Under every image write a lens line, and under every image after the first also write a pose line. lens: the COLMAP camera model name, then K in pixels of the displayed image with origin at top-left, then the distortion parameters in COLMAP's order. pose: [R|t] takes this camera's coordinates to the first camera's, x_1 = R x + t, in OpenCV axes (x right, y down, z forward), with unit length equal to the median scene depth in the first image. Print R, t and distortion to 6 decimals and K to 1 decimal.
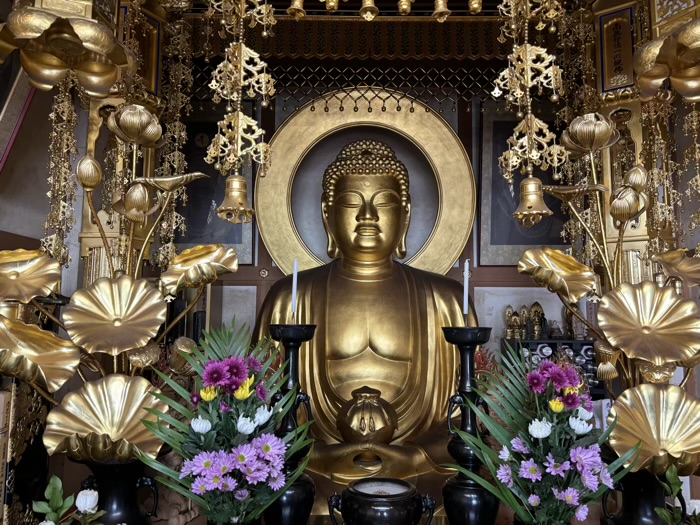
lens RADIAL K [[521.9, 0, 350.0], [0, 521.9, 262.5], [0, 0, 1]] dist [0.015745, 0.001022]
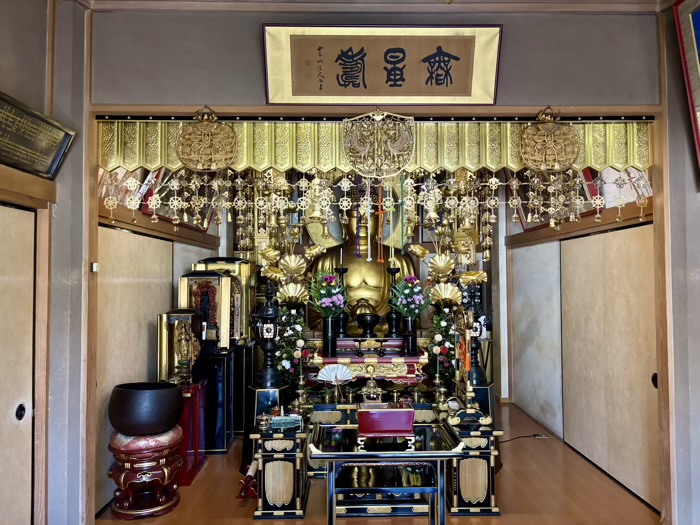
lens RADIAL K [[527.1, 0, 350.0], [0, 527.1, 262.5], [0, 0, 1]] dist [0.032960, -0.004484]
pose [[0.999784, -0.013040, 0.016169, -0.114712], [0.011901, 0.997571, 0.068634, -0.156336], [-0.017024, -0.068426, 0.997511, -2.504012]]
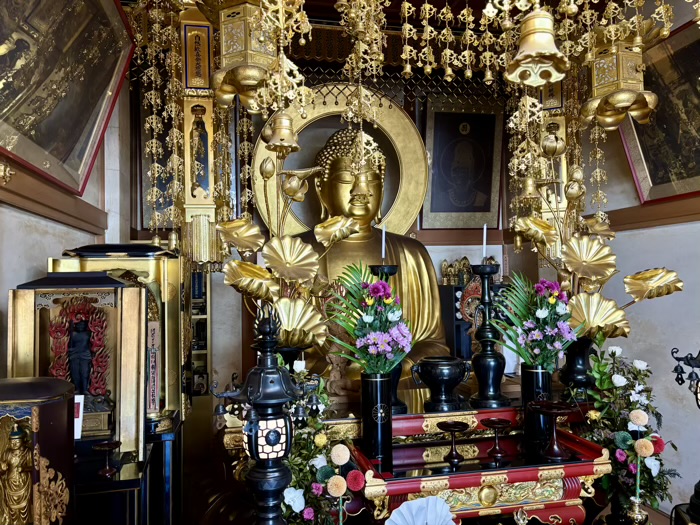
lens RADIAL K [[523.7, 0, 334.3], [0, 523.7, 270.3], [0, 0, 1]] dist [0.009300, -0.003218]
pose [[0.979470, -0.020588, 0.200535, -0.617317], [0.004039, 0.996576, 0.082583, 0.001815], [-0.201549, -0.080078, 0.976200, -0.567171]]
